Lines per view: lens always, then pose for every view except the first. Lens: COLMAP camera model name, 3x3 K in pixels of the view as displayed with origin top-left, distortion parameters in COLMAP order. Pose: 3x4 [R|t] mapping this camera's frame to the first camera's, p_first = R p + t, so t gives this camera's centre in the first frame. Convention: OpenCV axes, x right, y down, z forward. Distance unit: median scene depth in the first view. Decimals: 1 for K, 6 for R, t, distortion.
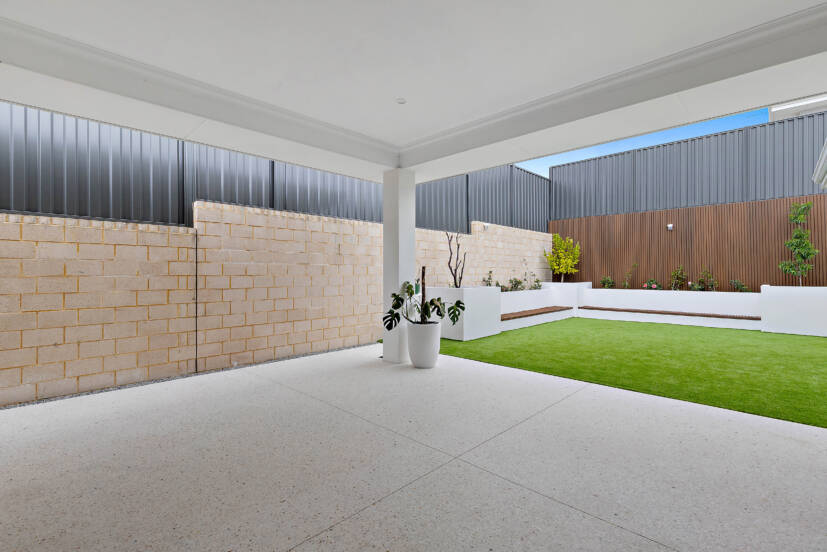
lens RADIAL K [[374.4, 0, 412.8], [0, 374.4, 271.5], [0, 0, 1]] dist [0.003047, 0.001226]
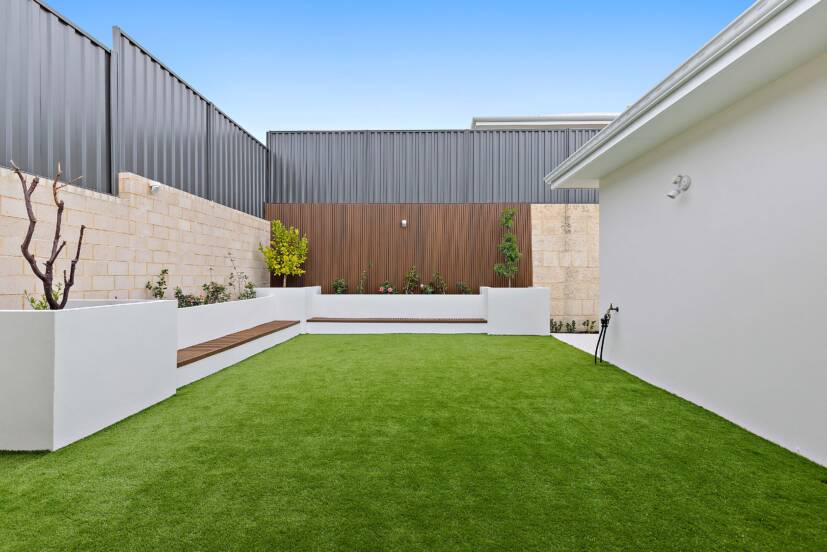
lens RADIAL K [[374.4, 0, 414.0], [0, 374.4, 273.6], [0, 0, 1]] dist [0.003047, 0.001226]
pose [[0.736299, 0.005986, 0.676630, 0.101616], [-0.004758, 0.999982, -0.003669, 0.004604], [-0.676639, -0.000518, 0.736314, 0.331147]]
